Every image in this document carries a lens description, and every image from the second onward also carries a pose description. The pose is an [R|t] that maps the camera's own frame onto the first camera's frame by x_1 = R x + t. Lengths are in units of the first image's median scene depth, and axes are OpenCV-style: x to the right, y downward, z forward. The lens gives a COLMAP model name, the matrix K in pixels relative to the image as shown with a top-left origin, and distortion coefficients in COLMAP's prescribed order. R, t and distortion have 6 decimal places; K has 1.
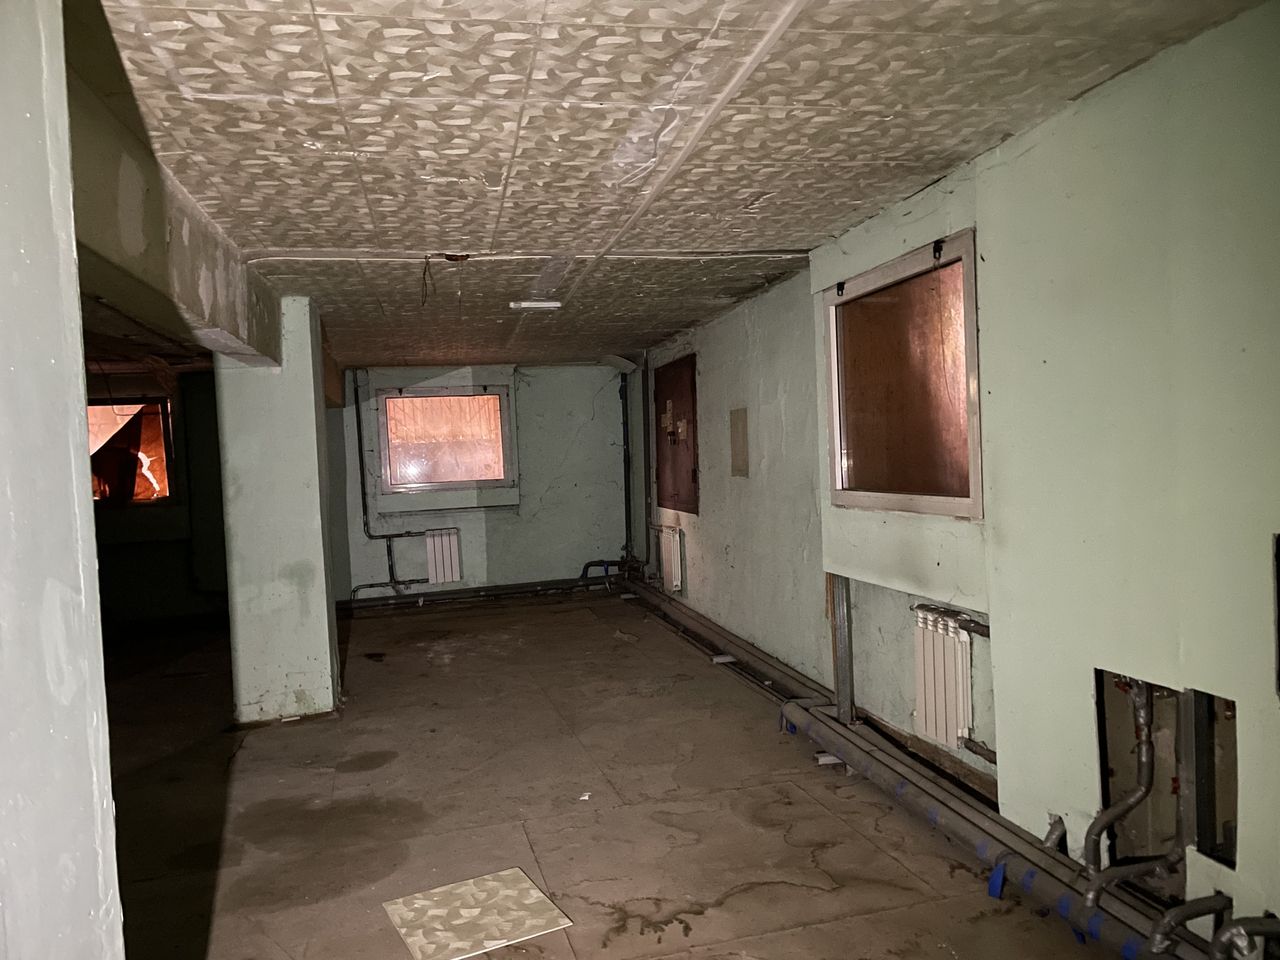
lens RADIAL K [[964.1, 0, 643.4], [0, 964.1, 474.6], [0, 0, 1]] dist [0.115946, -0.157055]
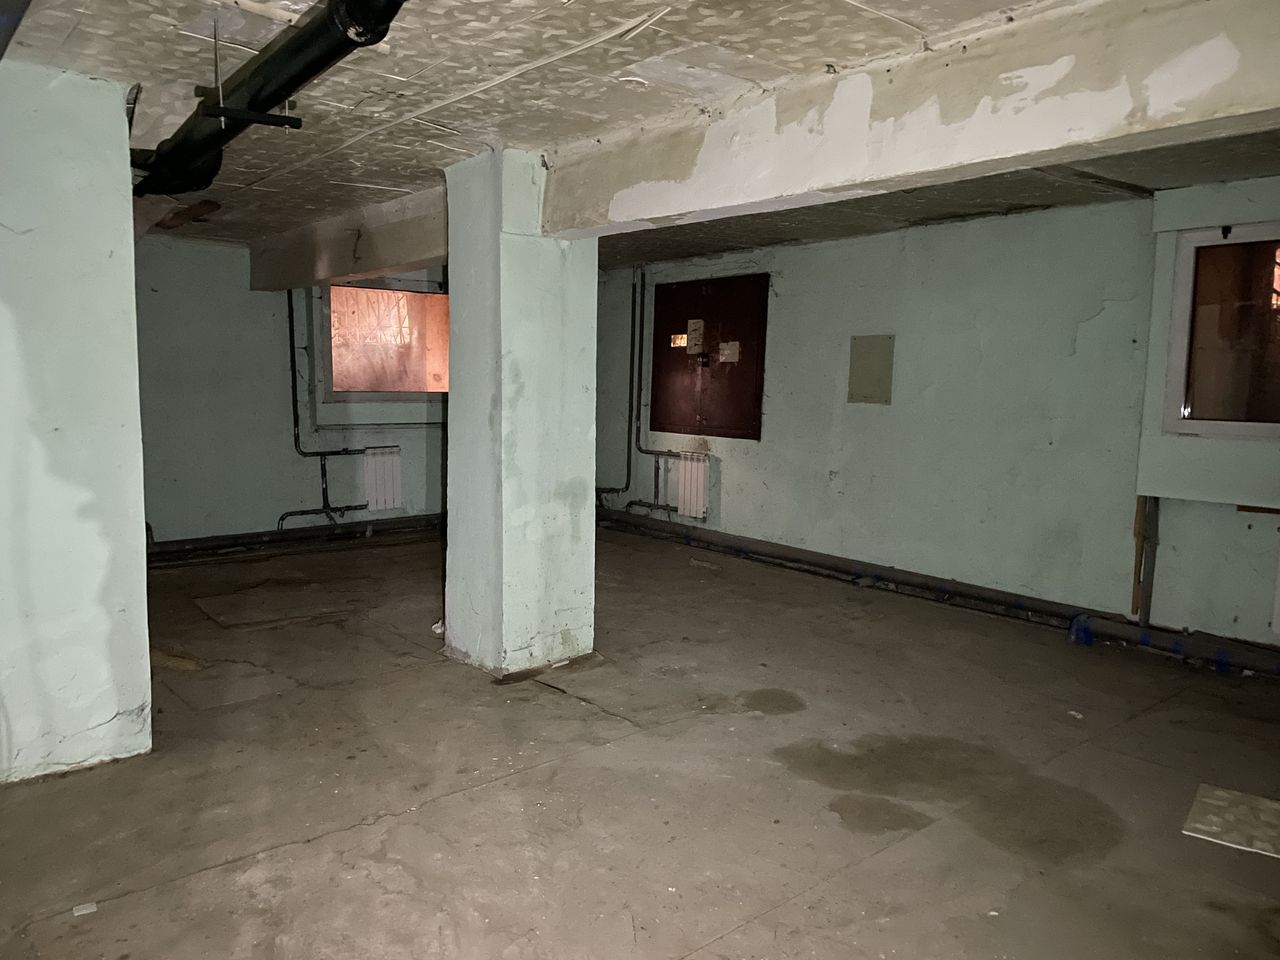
lens RADIAL K [[964.1, 0, 643.4], [0, 964.1, 474.6], [0, 0, 1]] dist [0.115946, -0.157055]
pose [[0.892981, 0.017223, 0.449764, -0.473994], [-0.048150, 0.997189, 0.057414, 0.024707], [-0.447511, -0.072926, 0.891300, 0.165089]]
